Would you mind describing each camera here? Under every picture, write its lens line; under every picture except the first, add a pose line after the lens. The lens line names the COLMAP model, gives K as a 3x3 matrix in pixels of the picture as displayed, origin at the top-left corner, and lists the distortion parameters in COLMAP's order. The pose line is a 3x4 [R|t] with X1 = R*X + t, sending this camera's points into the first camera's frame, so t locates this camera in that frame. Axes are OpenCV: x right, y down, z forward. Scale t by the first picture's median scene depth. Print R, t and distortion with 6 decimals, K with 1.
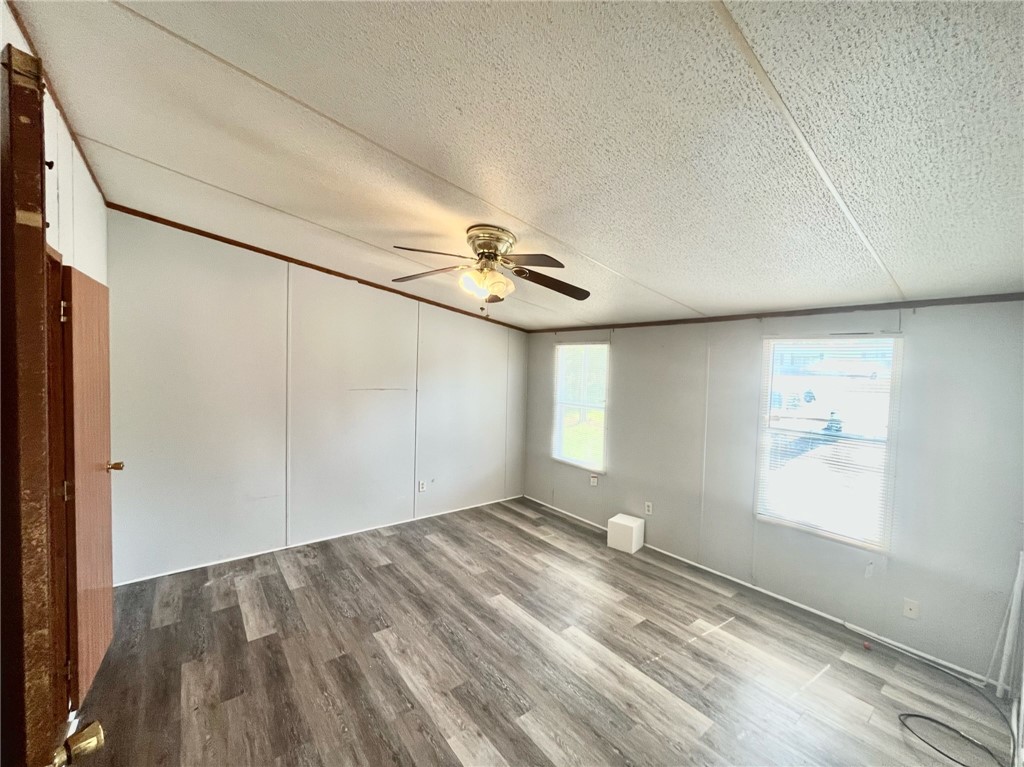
lens RADIAL K [[417.3, 0, 511.5], [0, 417.3, 385.1], [0, 0, 1]] dist [-0.000913, 0.000124]
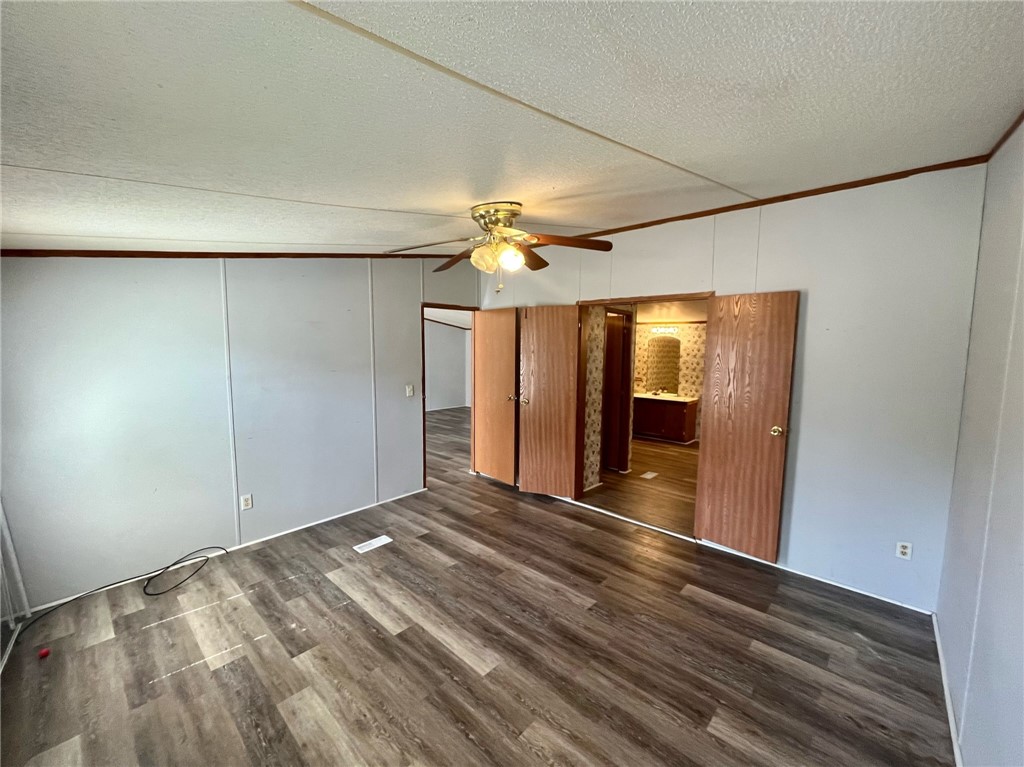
lens RADIAL K [[417.3, 0, 513.5], [0, 417.3, 384.5], [0, 0, 1]] dist [-0.000913, 0.000124]
pose [[-0.986633, -0.023593, -0.161241, 0.052431], [-0.044664, 0.990725, 0.128335, -0.065371], [0.156718, 0.133821, -0.978535, 1.773265]]
